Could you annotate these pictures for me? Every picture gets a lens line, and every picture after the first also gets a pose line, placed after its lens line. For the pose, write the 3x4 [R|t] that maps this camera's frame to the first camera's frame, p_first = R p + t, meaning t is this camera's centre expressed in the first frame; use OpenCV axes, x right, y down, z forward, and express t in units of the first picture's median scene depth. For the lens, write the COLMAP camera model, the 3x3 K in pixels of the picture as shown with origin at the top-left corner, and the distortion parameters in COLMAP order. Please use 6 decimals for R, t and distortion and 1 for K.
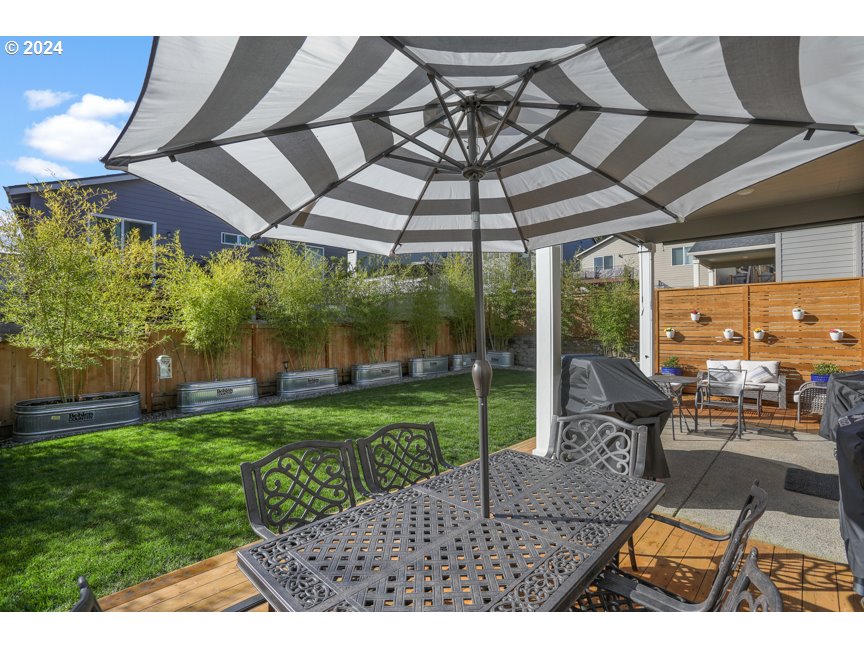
lens RADIAL K [[390.3, 0, 428.2], [0, 390.3, 325.3], [0, 0, 1]] dist [-0.032726, 0.004526]
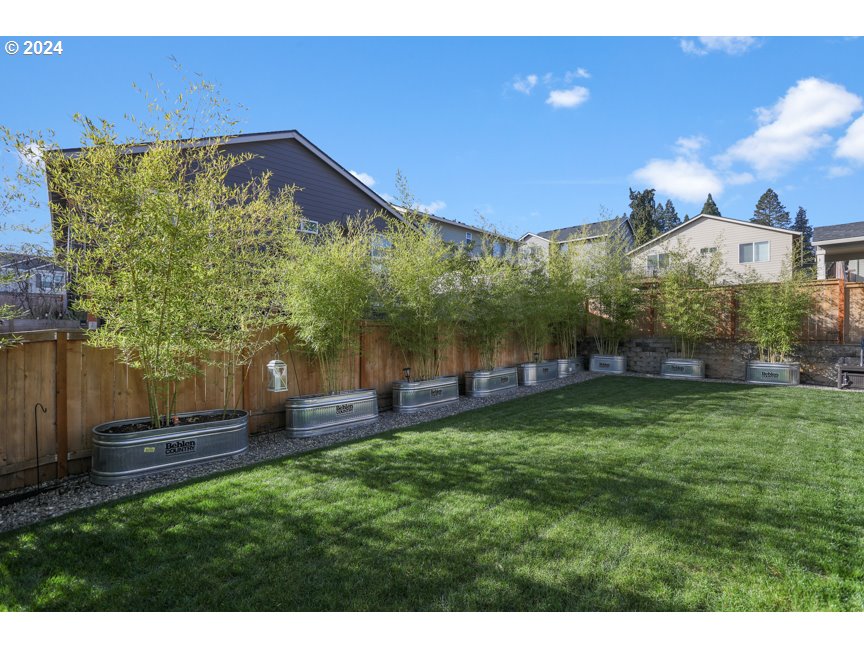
lens RADIAL K [[390.3, 0, 418.1], [0, 390.3, 333.4], [0, 0, 1]] dist [-0.032726, 0.004526]
pose [[0.999727, -0.000745, -0.023352, -0.377685], [0.000884, 0.999982, 0.005906, 0.022337], [0.023347, -0.005925, 0.999710, 0.249353]]
